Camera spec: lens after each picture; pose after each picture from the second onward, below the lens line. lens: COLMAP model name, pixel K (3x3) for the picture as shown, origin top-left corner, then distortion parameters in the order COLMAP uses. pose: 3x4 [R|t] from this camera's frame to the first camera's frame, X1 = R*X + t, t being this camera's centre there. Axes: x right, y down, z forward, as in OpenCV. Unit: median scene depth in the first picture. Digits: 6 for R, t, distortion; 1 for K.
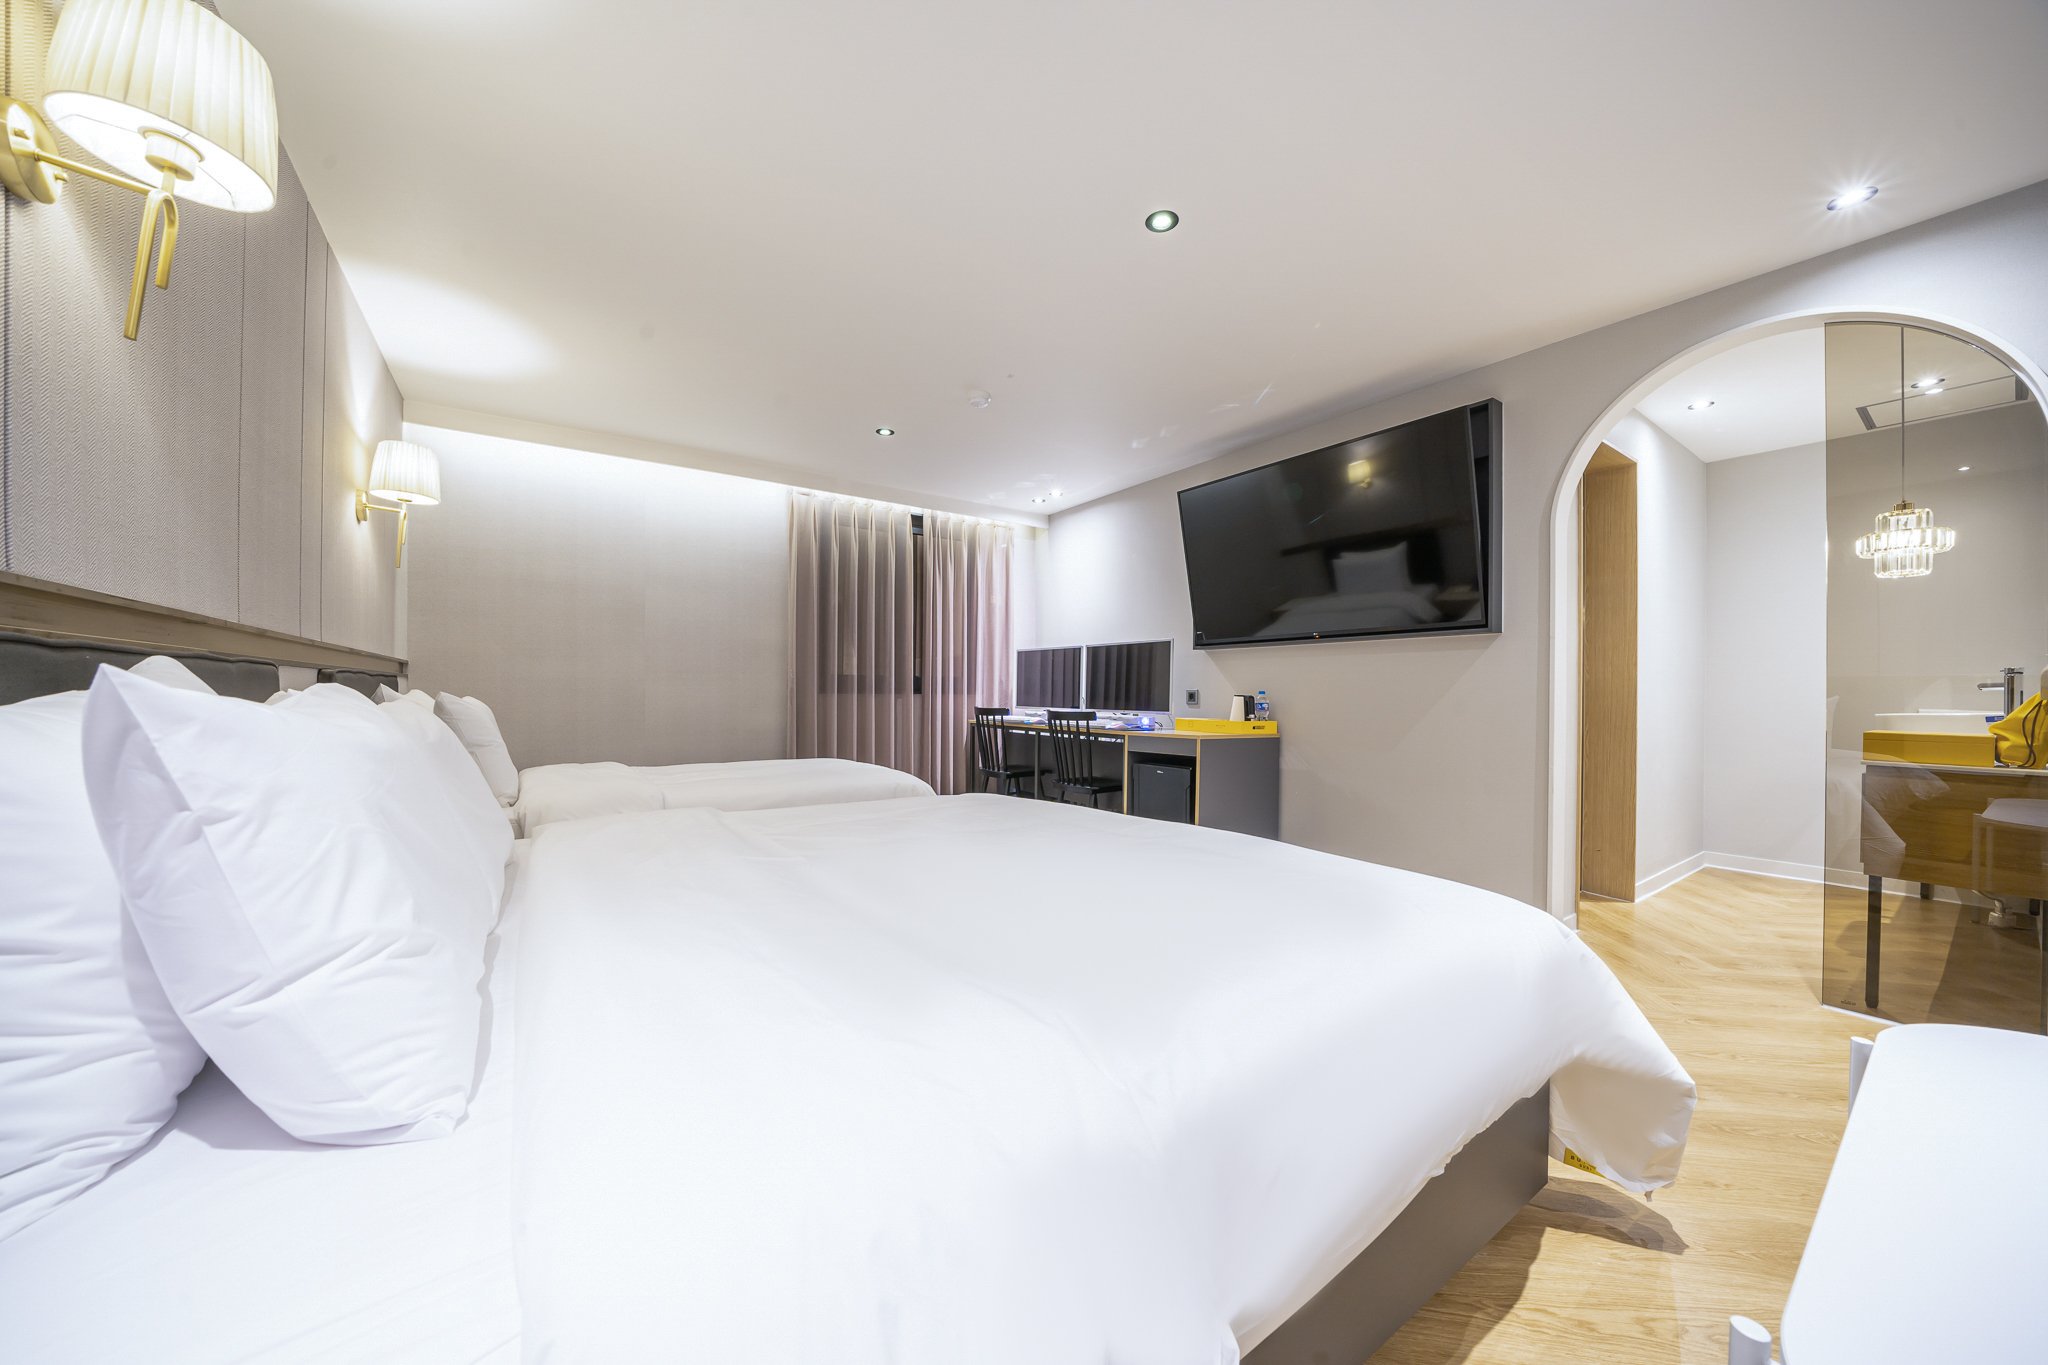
lens RADIAL K [[700.2, 0, 1023.8], [0, 700.2, 693.8], [0, 0, 1]] dist [-0.026437, -0.000037]
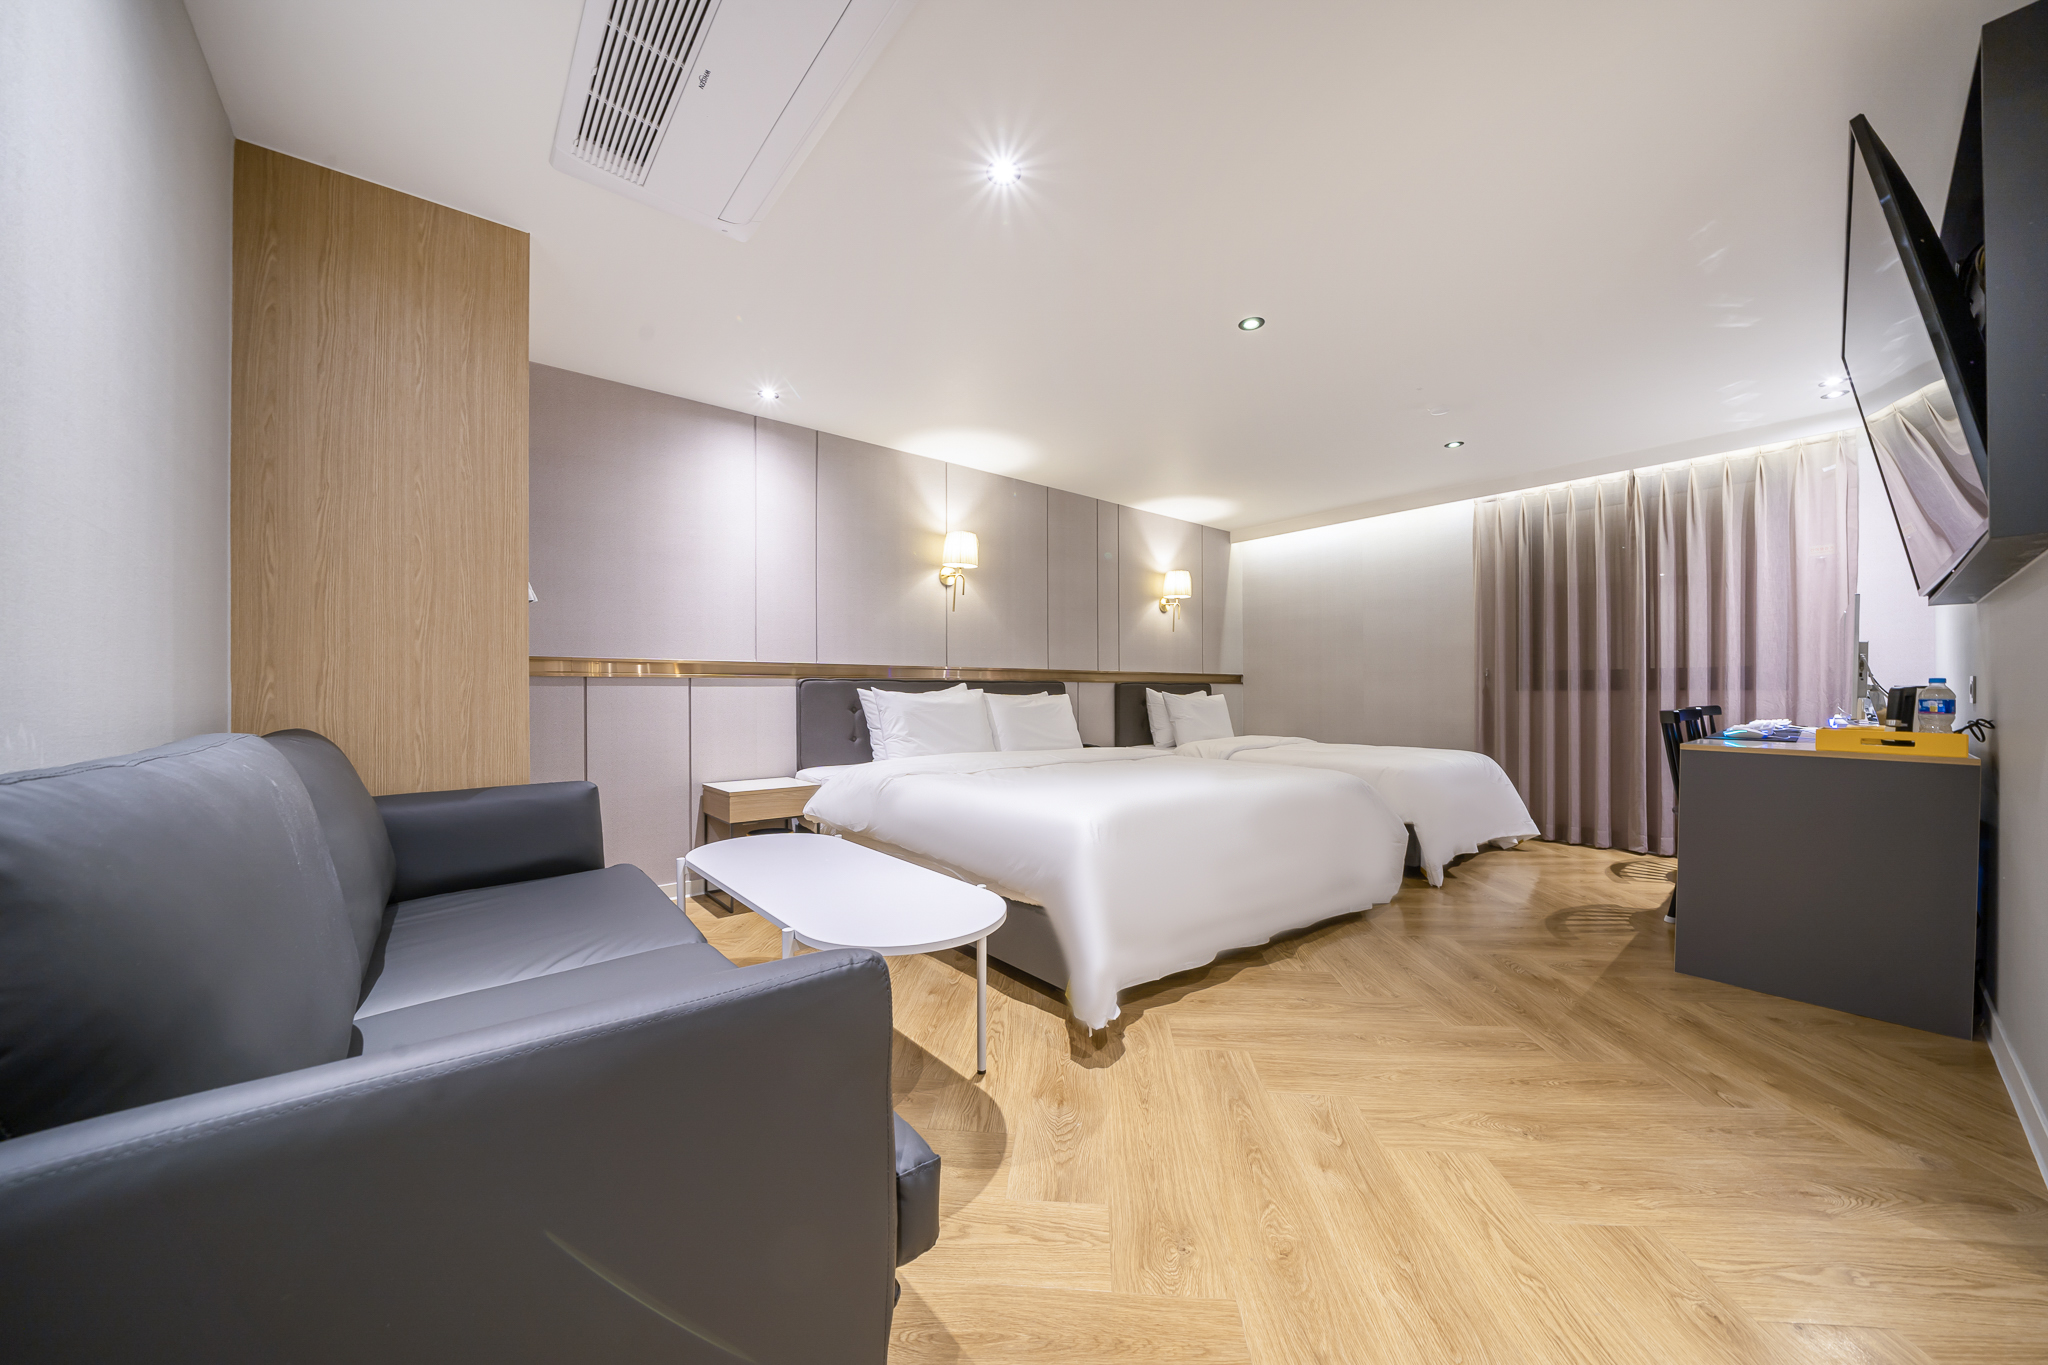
lens RADIAL K [[700.2, 0, 1023.8], [0, 700.2, 693.8], [0, 0, 1]] dist [-0.026437, -0.000037]
pose [[0.100093, -0.007027, -0.994953, 0.629533], [0.001197, 0.999975, -0.006942, 0.009036], [0.994977, -0.000496, 0.100099, 0.199498]]
